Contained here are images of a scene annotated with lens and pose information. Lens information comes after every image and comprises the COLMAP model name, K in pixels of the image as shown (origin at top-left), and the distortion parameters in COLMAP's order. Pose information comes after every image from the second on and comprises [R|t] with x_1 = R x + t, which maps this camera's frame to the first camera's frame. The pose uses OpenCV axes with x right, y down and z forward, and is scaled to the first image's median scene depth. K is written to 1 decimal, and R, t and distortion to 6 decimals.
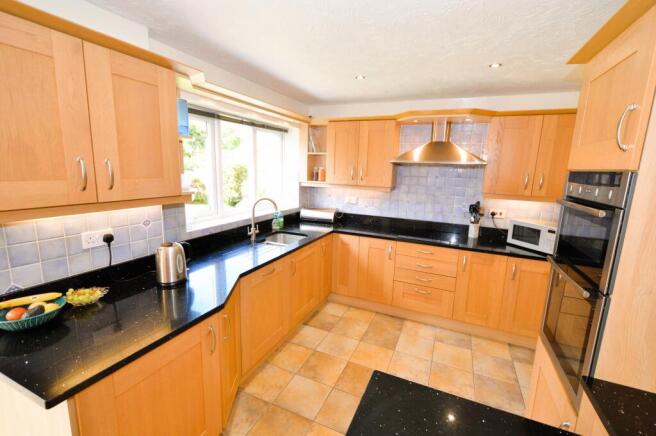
lens RADIAL K [[288.9, 0, 330.8], [0, 288.9, 219.3], [0, 0, 1]] dist [0.001424, -0.002942]
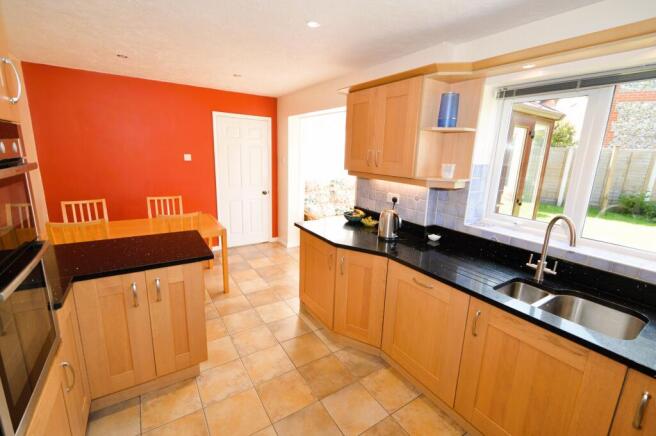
lens RADIAL K [[288.9, 0, 332.7], [0, 288.9, 215.5], [0, 0, 1]] dist [0.001424, -0.002942]
pose [[-0.548639, 0.147988, -0.822858, 0.557453], [-0.188457, 0.936989, 0.294168, -0.192467], [0.814542, 0.316465, -0.486179, 1.121793]]
